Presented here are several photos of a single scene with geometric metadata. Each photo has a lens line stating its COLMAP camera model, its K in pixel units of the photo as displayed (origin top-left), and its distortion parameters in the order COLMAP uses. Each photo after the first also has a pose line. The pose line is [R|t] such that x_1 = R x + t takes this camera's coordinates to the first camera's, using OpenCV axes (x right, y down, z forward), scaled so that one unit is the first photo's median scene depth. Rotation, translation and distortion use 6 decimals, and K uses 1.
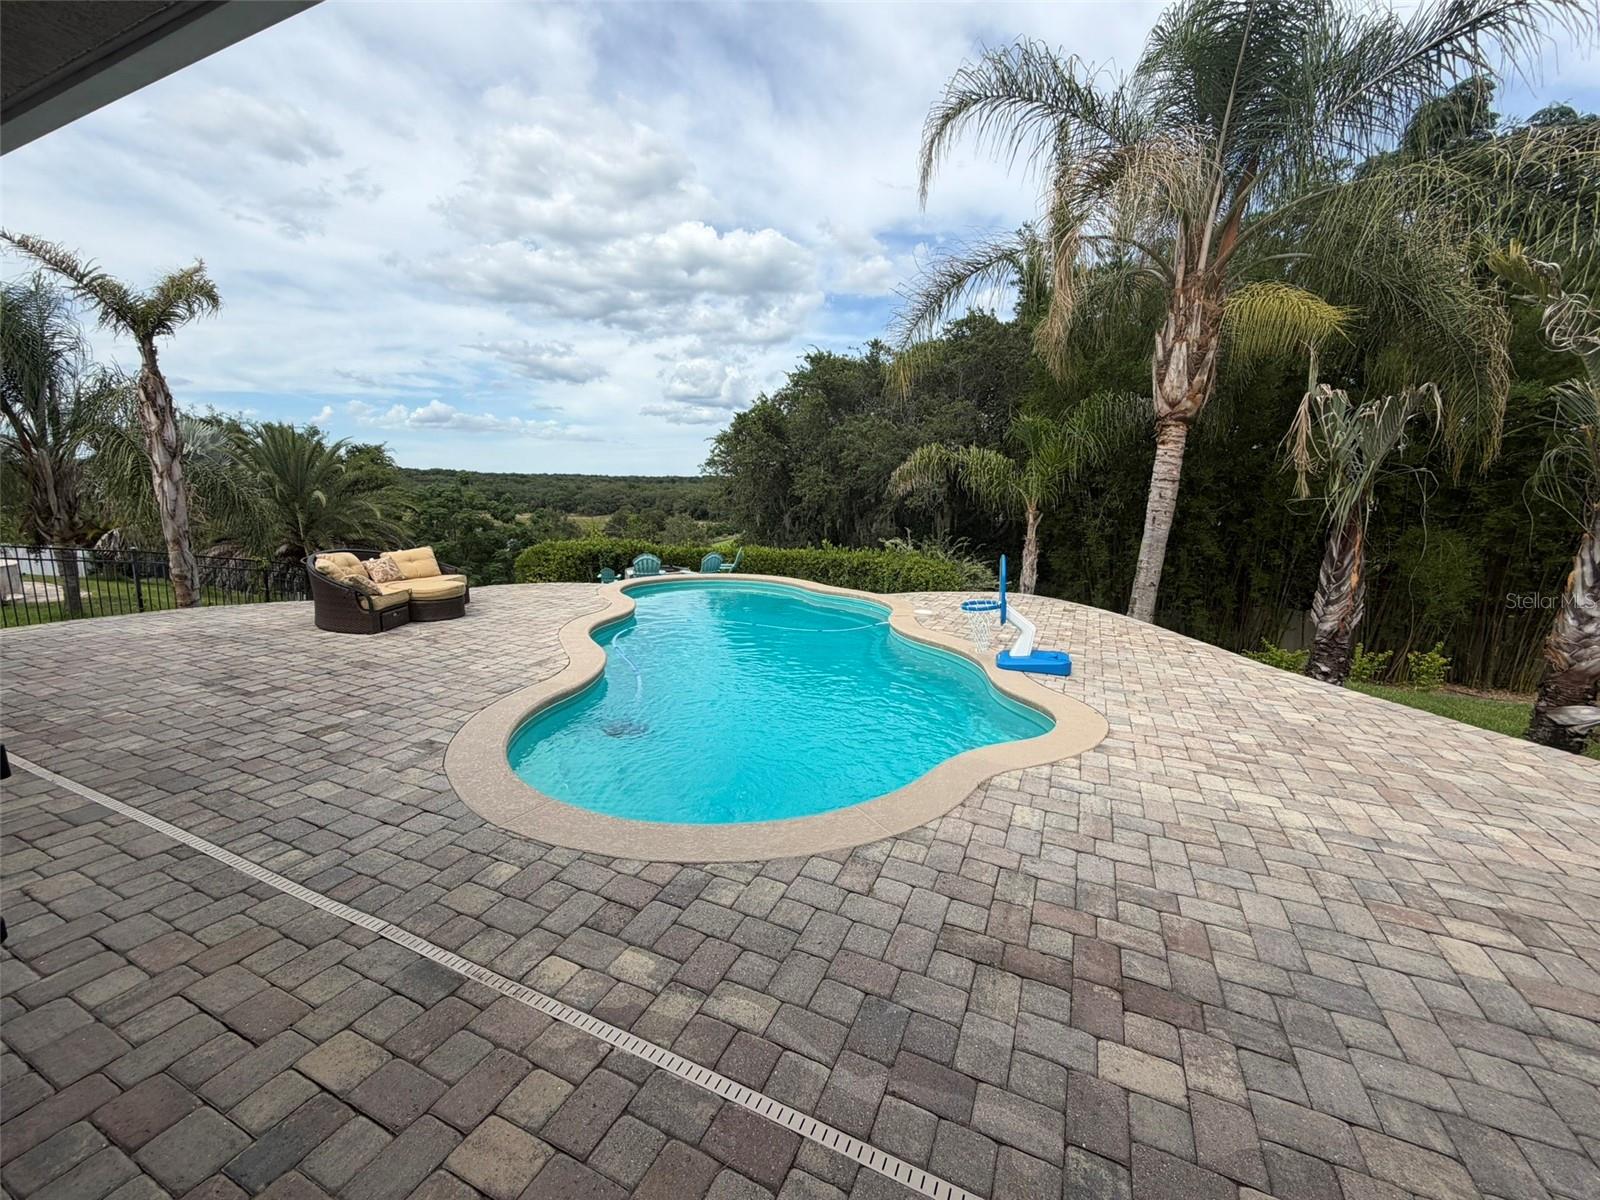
lens RADIAL K [[640.9, 0, 799.5], [0, 640.9, 597.7], [0, 0, 1]] dist [0.000195, 0.001073]
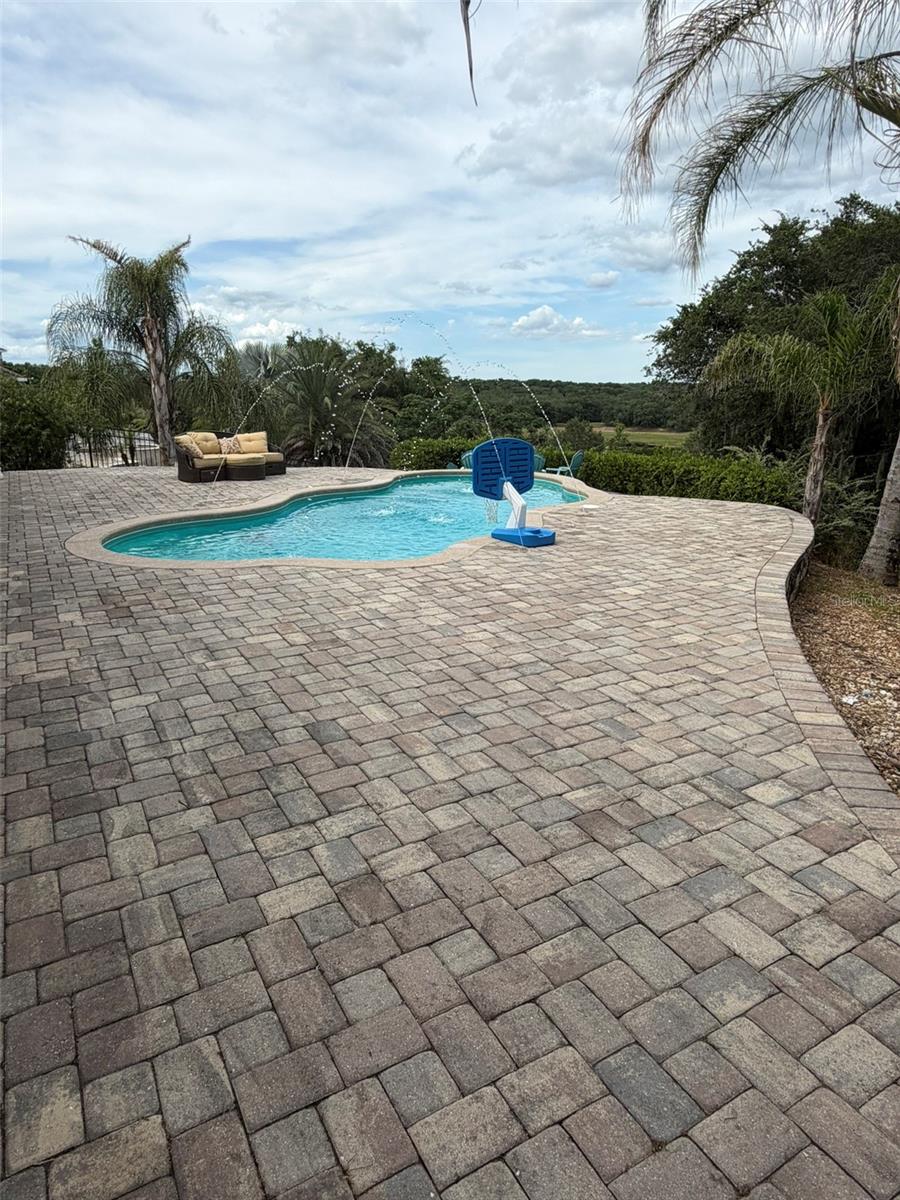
lens RADIAL K [[726.4, 0, 443.6], [0, 726.4, 599.8], [0, 0, 1]] dist [0.001354, 0.000281]
pose [[0.813113, 0.149733, -0.562519, 1.204681], [-0.092632, 0.987320, 0.128910, 0.073555], [0.574688, -0.052711, 0.816673, -0.156801]]
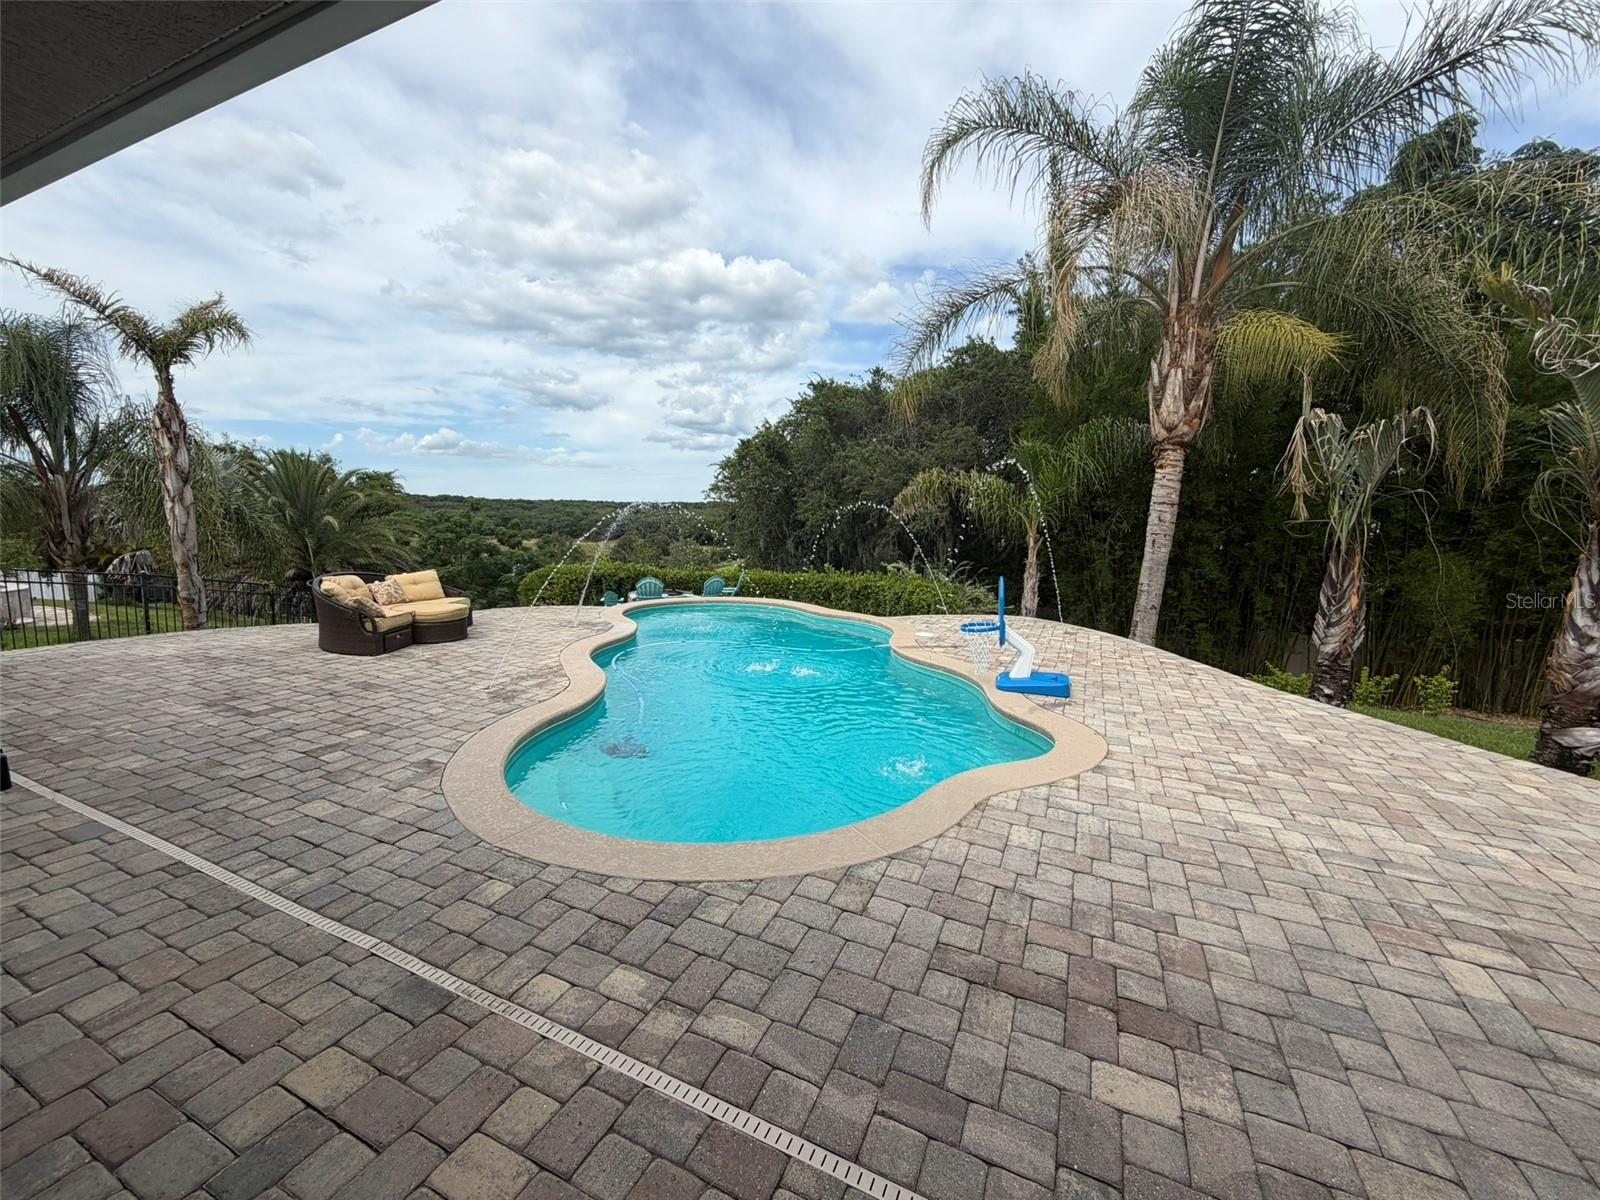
lens RADIAL K [[640.9, 0, 799.7], [0, 640.9, 597.9], [0, 0, 1]] dist [0.000195, 0.001073]
pose [[0.999978, -0.000341, -0.006592, 0.009173], [0.000086, 0.999252, -0.038675, 0.006630], [0.006601, 0.038673, 0.999230, -0.006632]]
